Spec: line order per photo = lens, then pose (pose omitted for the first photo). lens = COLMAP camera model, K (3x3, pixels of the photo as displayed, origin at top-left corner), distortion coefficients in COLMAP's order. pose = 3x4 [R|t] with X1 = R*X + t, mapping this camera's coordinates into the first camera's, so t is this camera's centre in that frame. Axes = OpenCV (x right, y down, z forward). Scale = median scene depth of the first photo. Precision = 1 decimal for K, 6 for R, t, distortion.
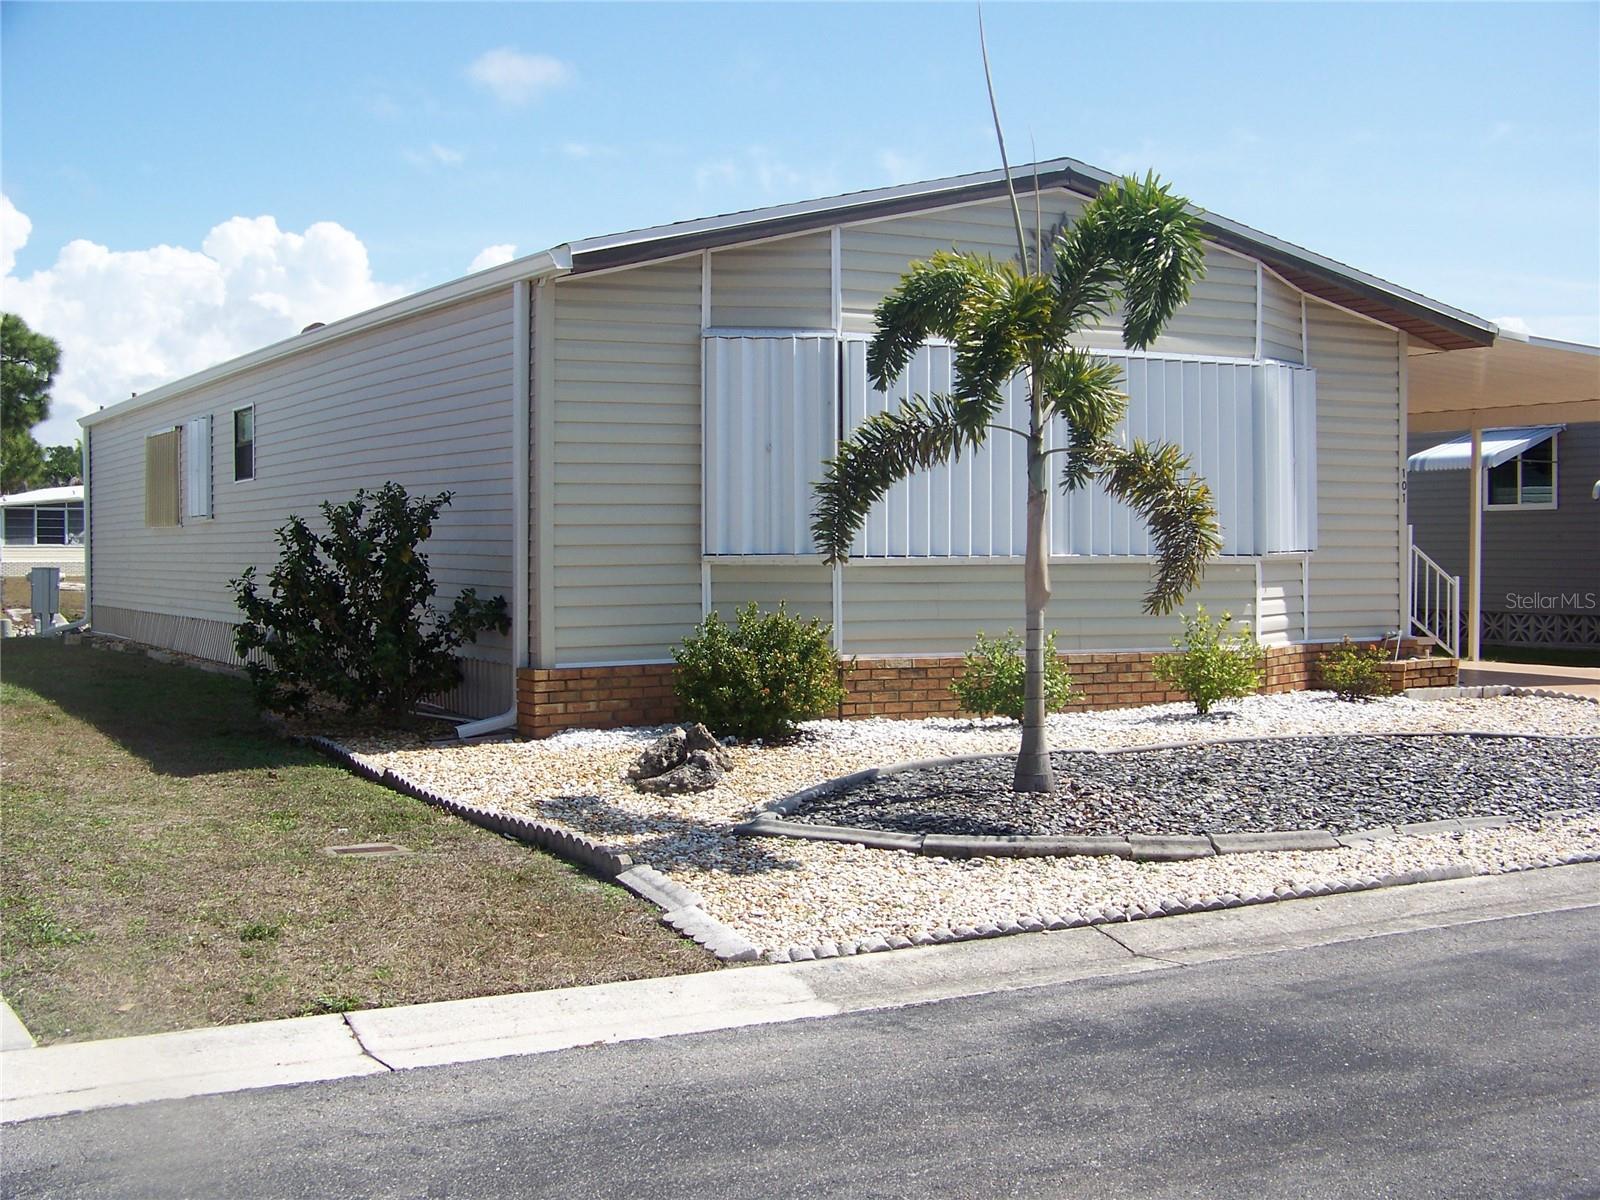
lens RADIAL K [[2022.5, 0, 800.0], [0, 2022.5, 600.0], [0, 0, 1]] dist [-0.267976, 0.611454]
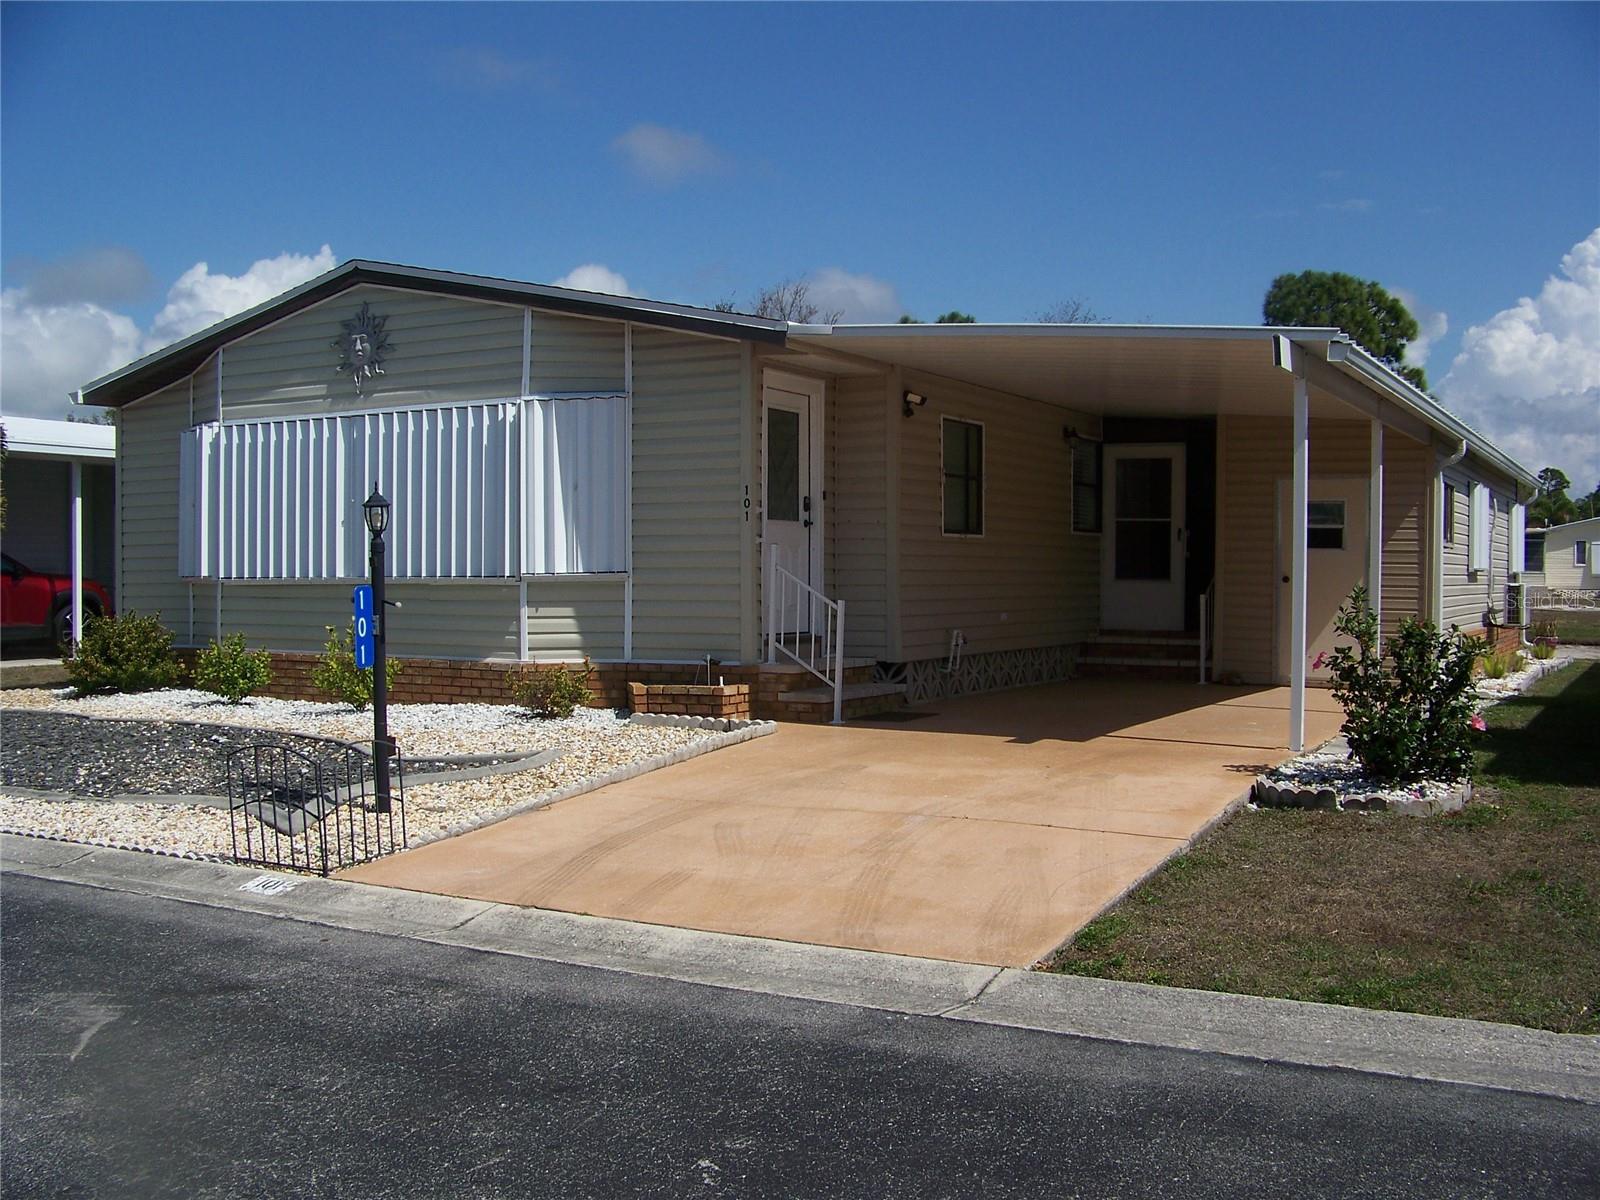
lens RADIAL K [[1702.8, 0, 800.0], [0, 1702.8, 600.0], [0, 0, 1]] dist [-0.247728, 0.309565]
pose [[0.532125, 0.010857, -0.846596, 1.137810], [-0.020854, 0.999782, -0.000286, -0.013251], [0.846409, 0.017807, 0.532236, 0.667131]]
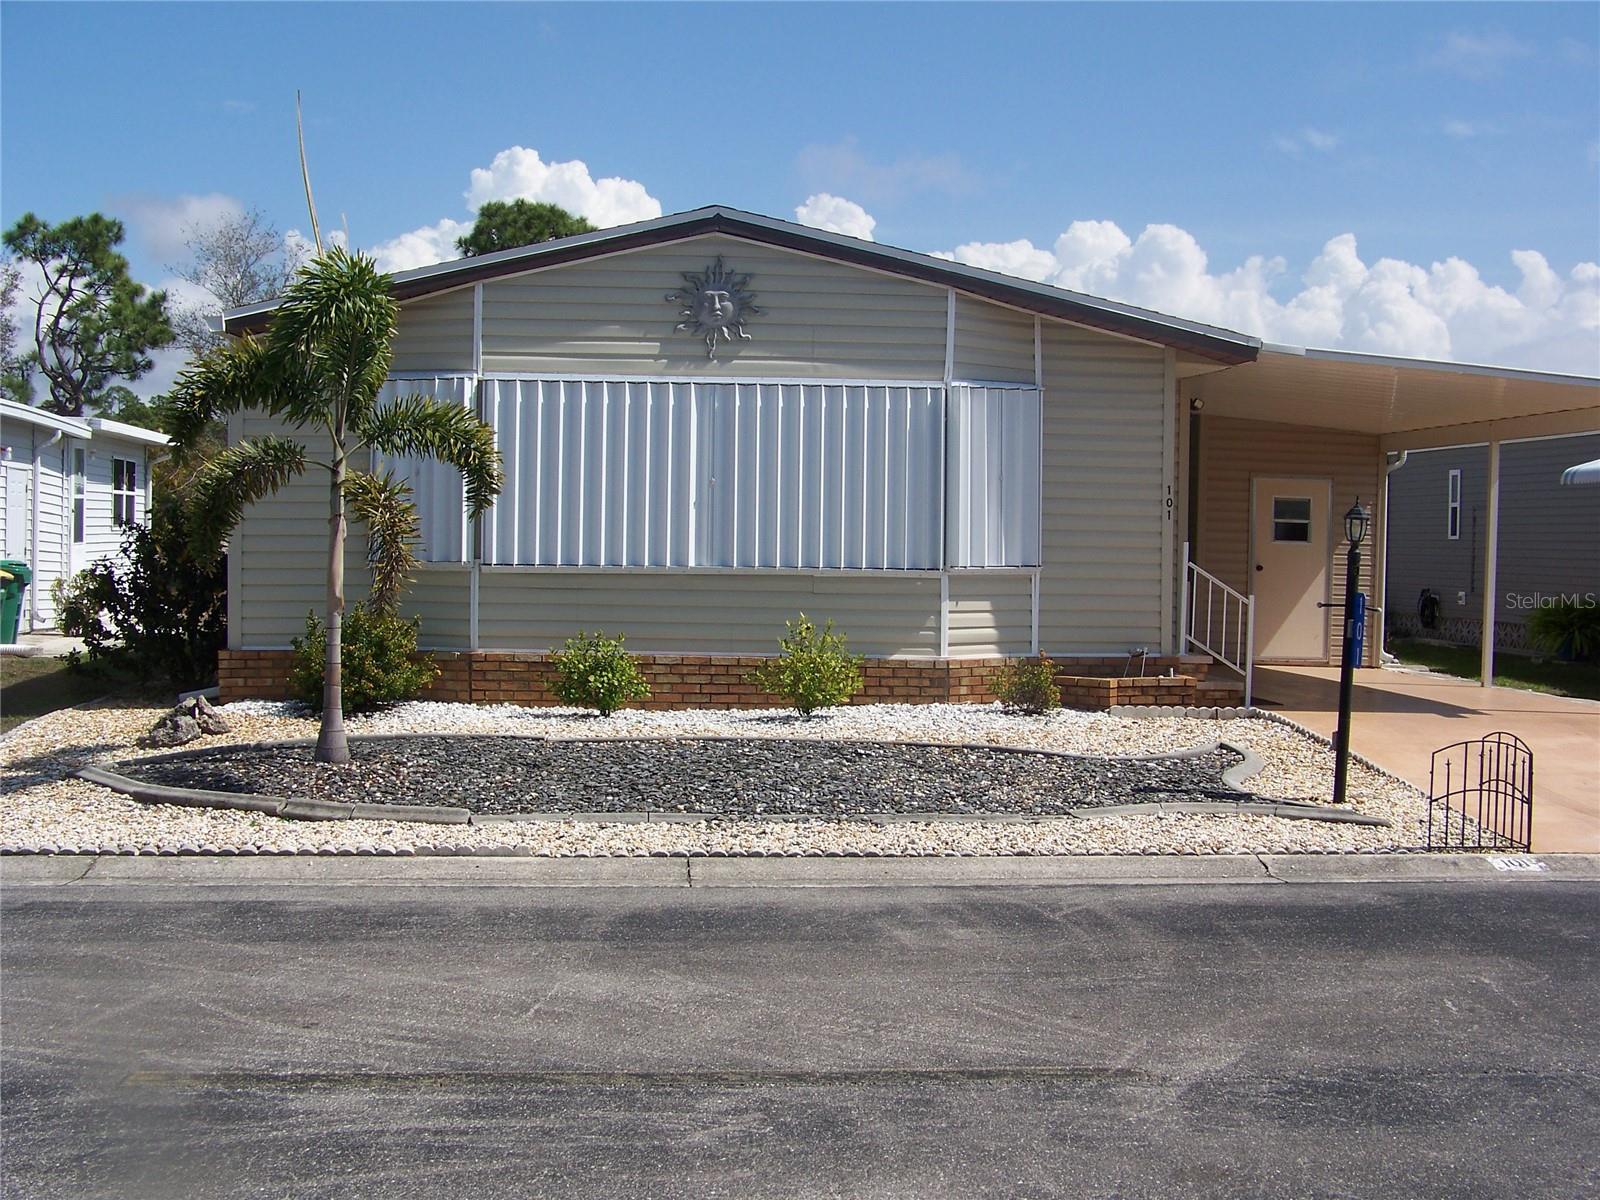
lens RADIAL K [[2022.5, 0, 800.0], [0, 2022.5, 600.0], [0, 0, 1]] dist [-0.267976, 0.611454]
pose [[0.919786, 0.025543, -0.391589, 0.598909], [-0.024874, 0.999668, 0.006783, -0.012416], [0.391632, 0.003502, 0.920115, 0.001525]]
